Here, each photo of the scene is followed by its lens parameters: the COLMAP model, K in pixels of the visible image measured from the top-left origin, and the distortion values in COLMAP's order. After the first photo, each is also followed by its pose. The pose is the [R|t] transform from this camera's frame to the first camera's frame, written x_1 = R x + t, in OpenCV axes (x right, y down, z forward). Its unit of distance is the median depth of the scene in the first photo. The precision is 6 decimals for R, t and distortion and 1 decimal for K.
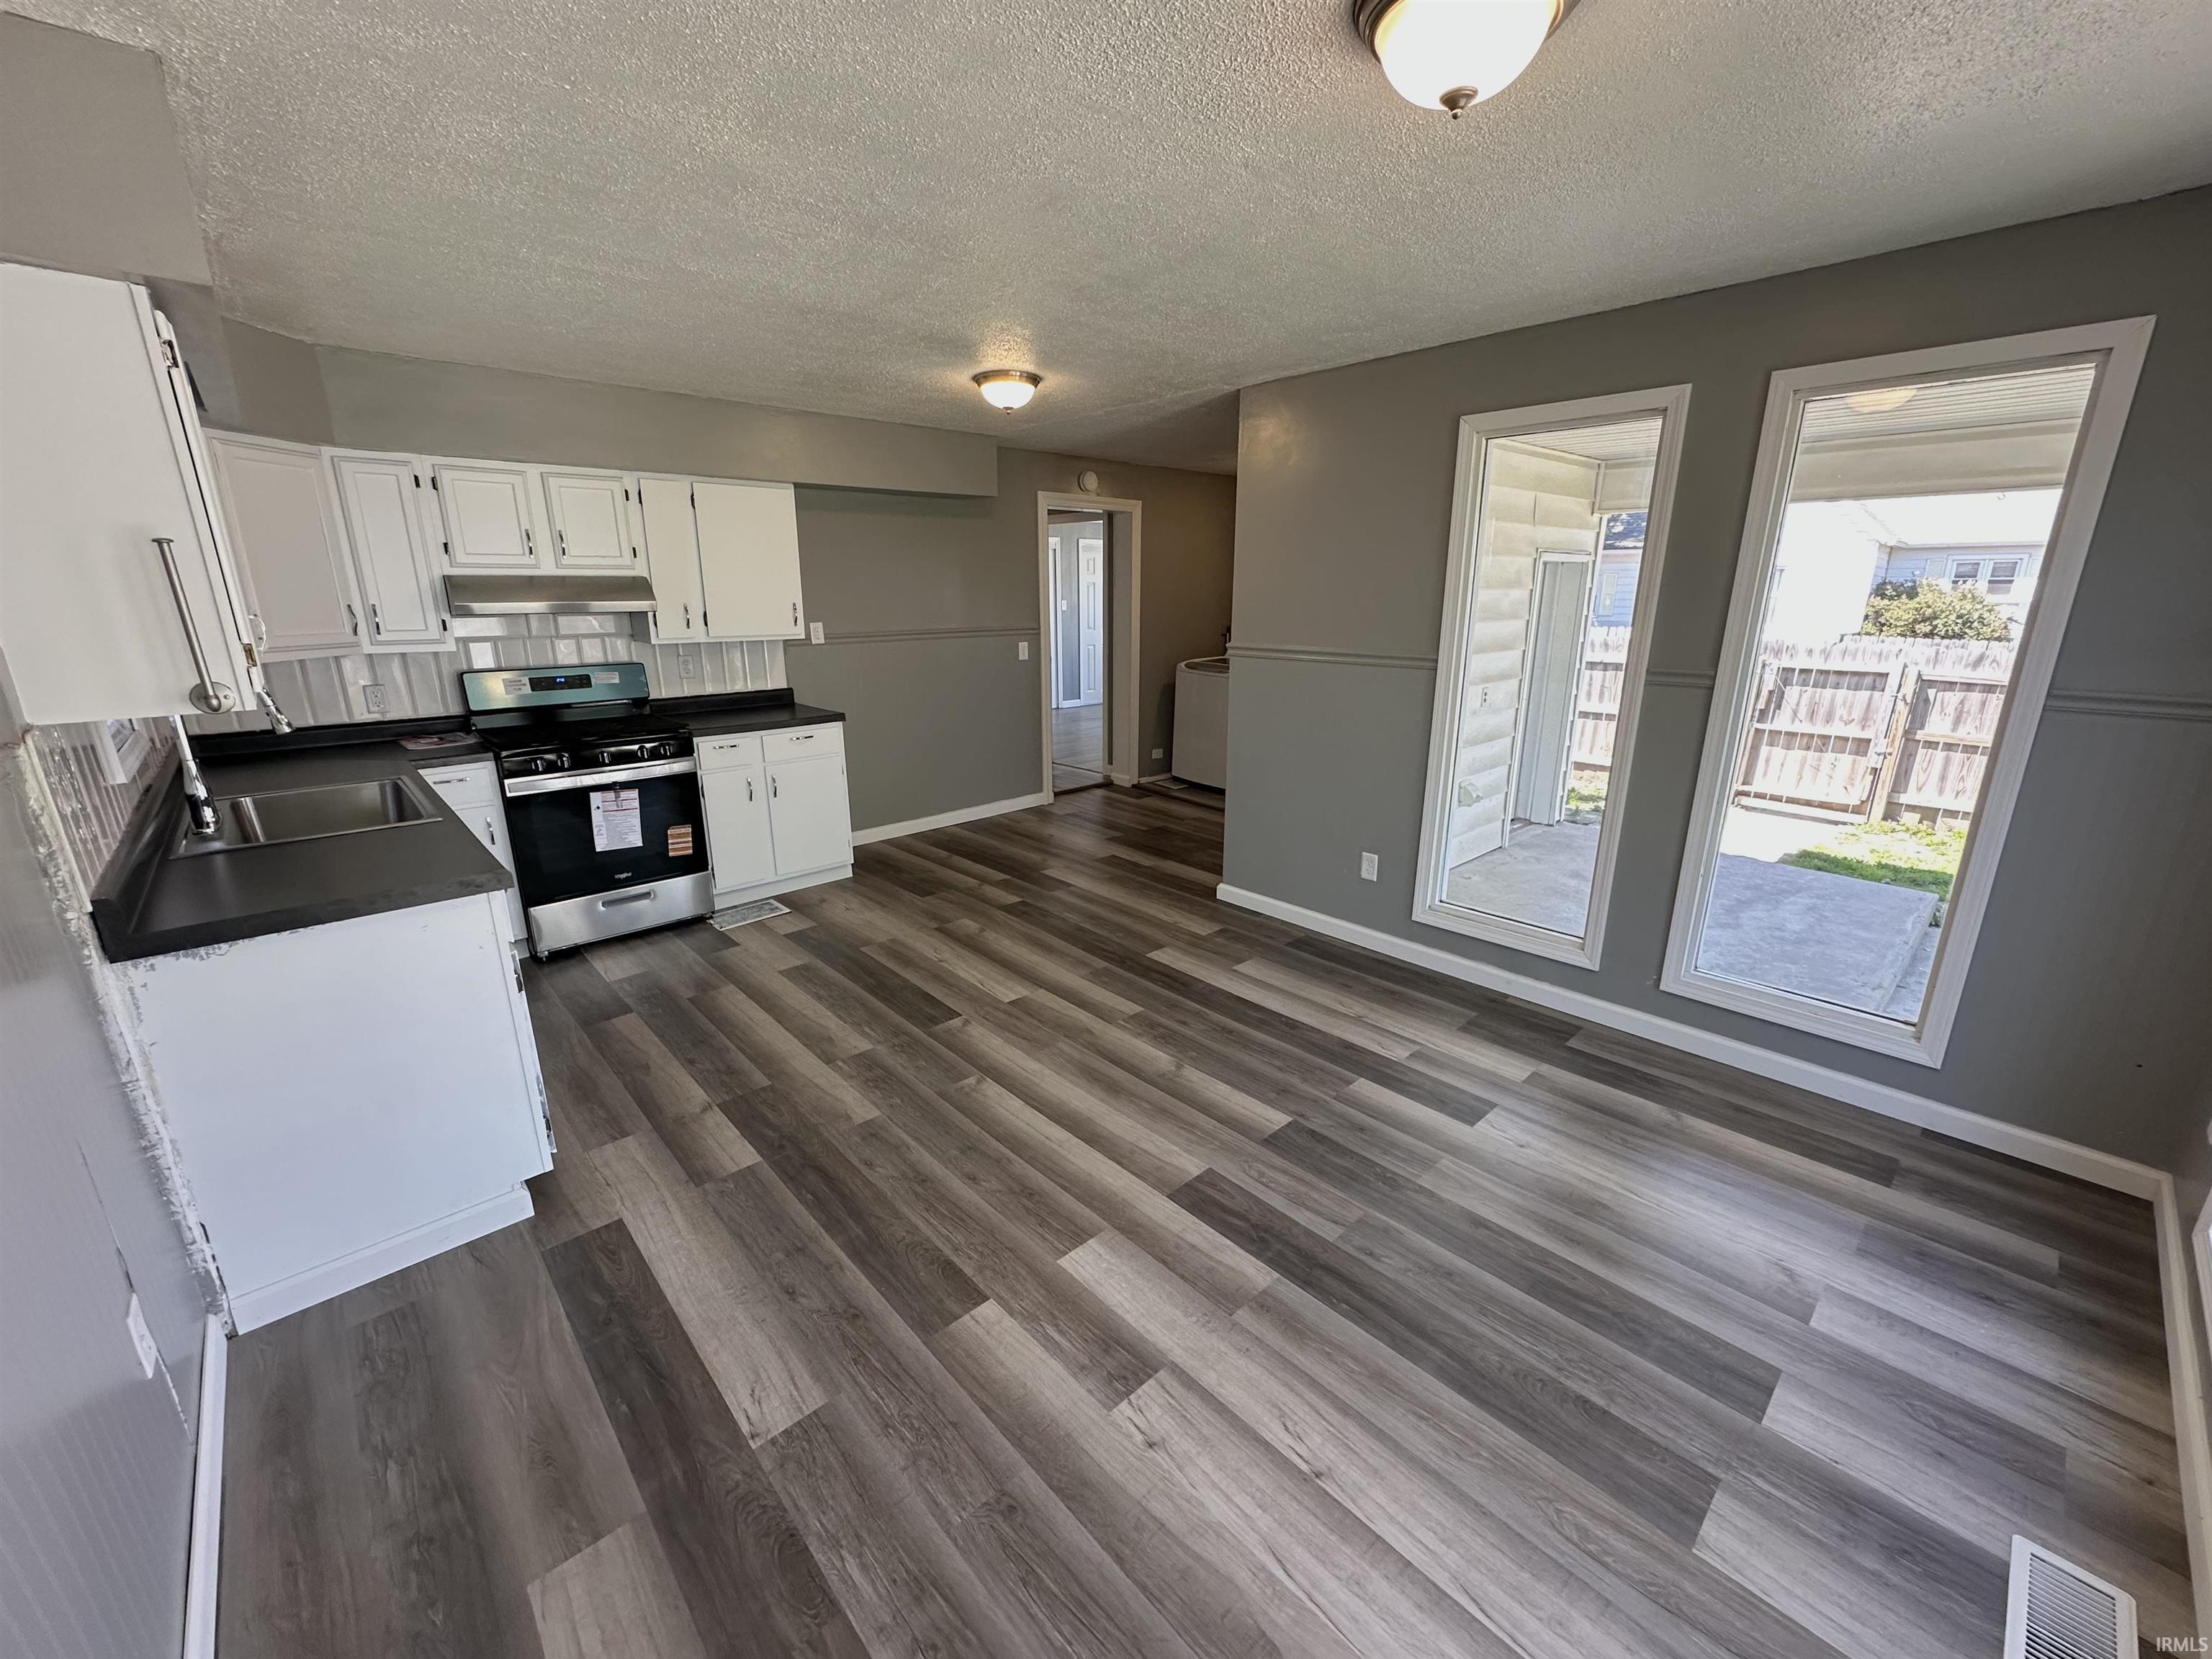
lens RADIAL K [[881.2, 0, 1105.1], [0, 881.2, 834.1], [0, 0, 1]] dist [-0.003192, 0.000757]
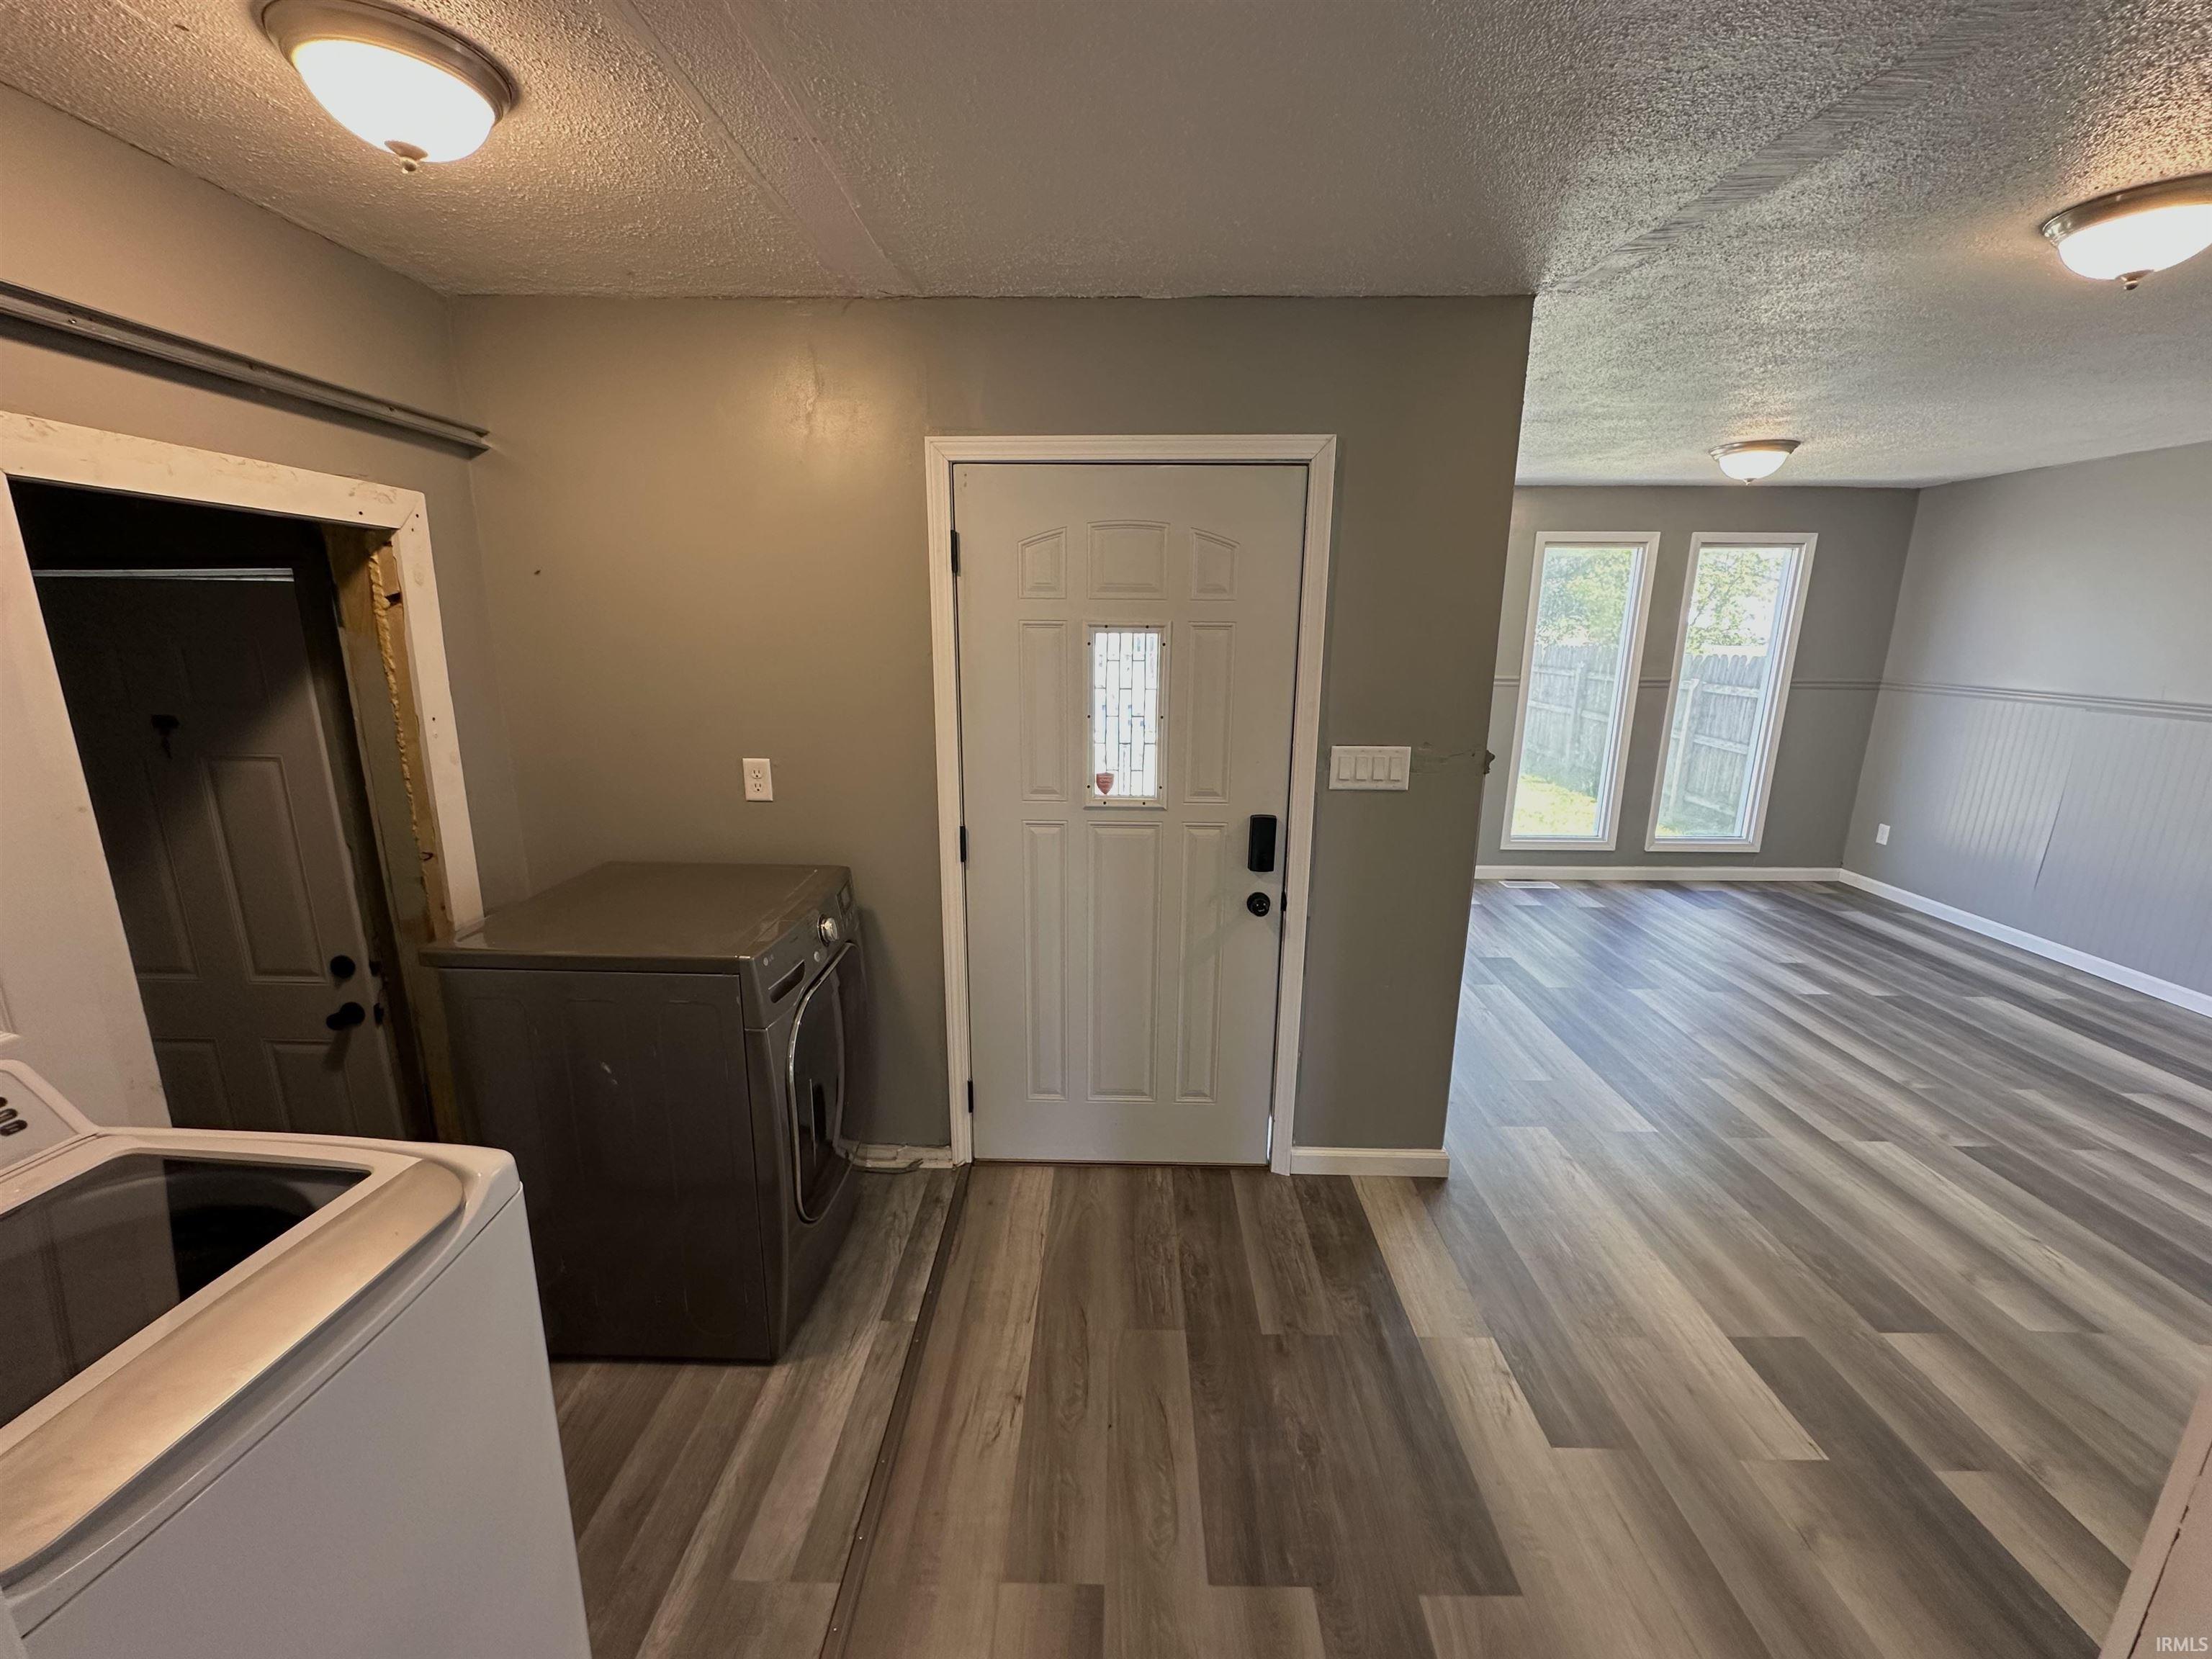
lens RADIAL K [[881.2, 0, 1112.9], [0, 881.2, 831.6], [0, 0, 1]] dist [-0.003192, 0.000757]
pose [[-0.727221, -0.167703, 0.665602, -0.098121], [0.177907, 0.890506, 0.418746, -0.654612], [-0.662948, 0.422936, -0.617759, 2.232006]]
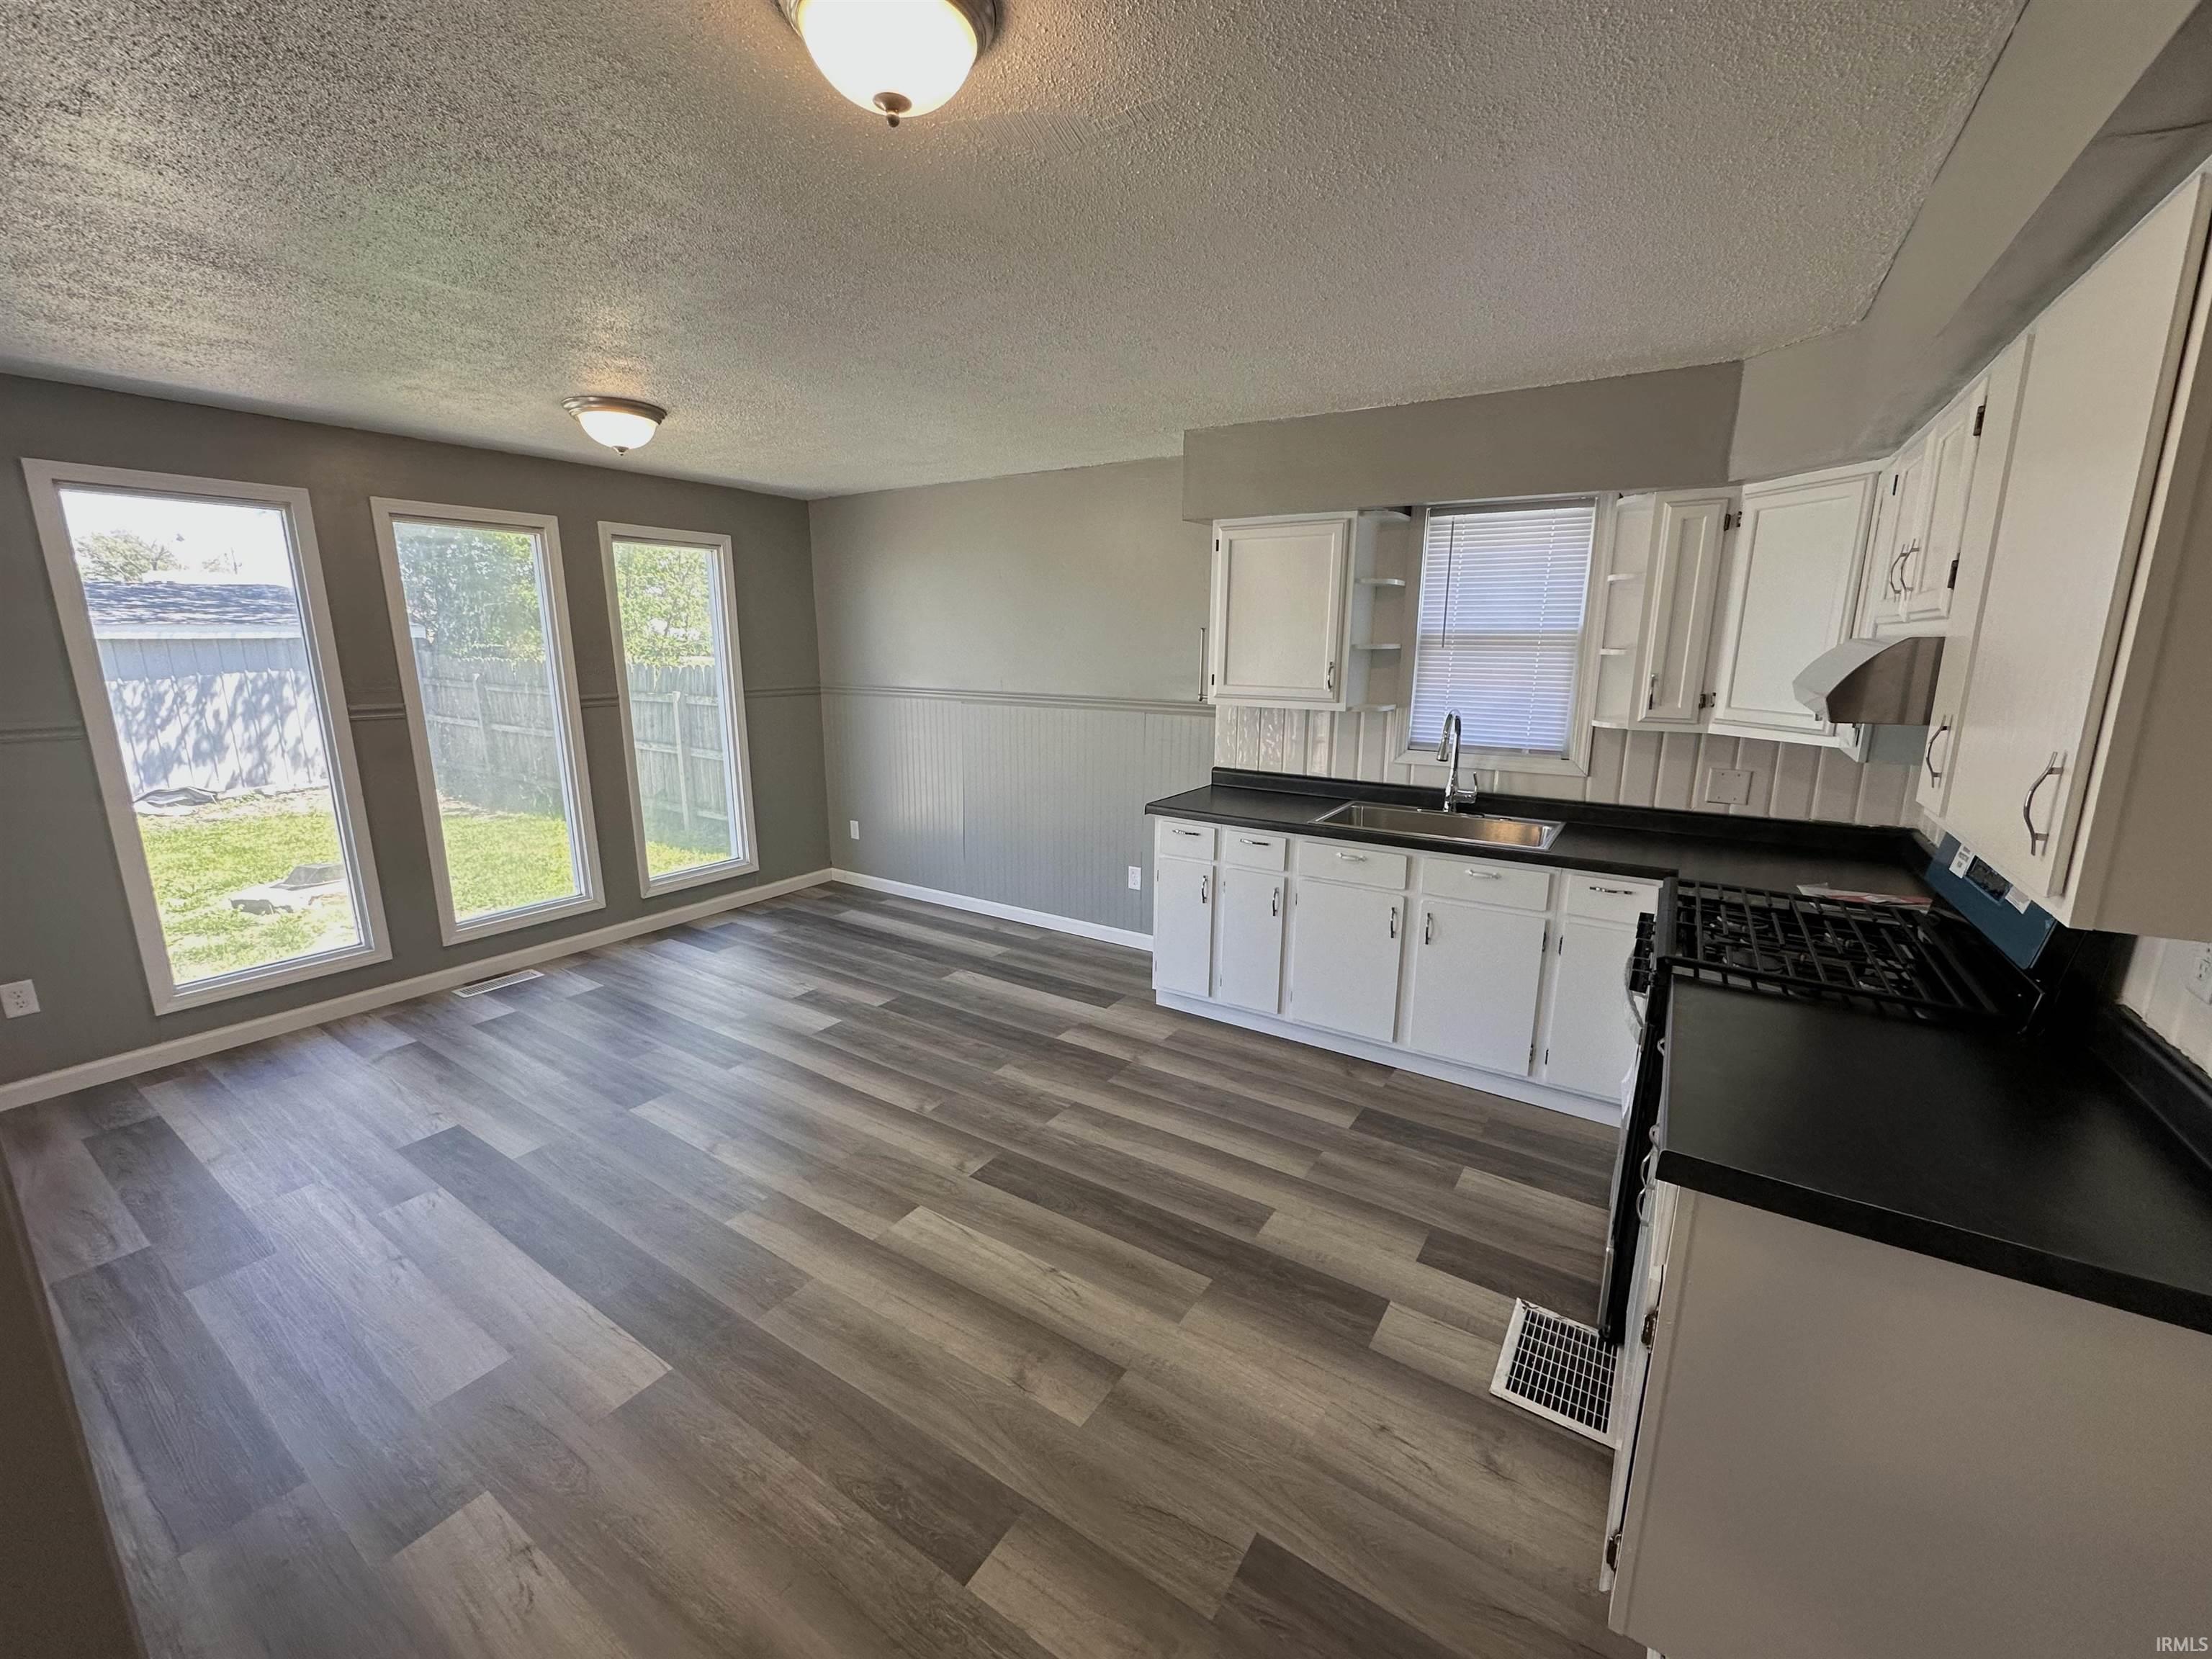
lens RADIAL K [[881.2, 0, 1106.2], [0, 881.2, 833.7], [0, 0, 1]] dist [-0.003192, 0.000757]
pose [[-0.970344, 0.048495, -0.236812, -0.123546], [-0.069233, 0.882872, 0.464483, -0.520166], [0.231600, 0.467104, -0.853332, 1.805800]]
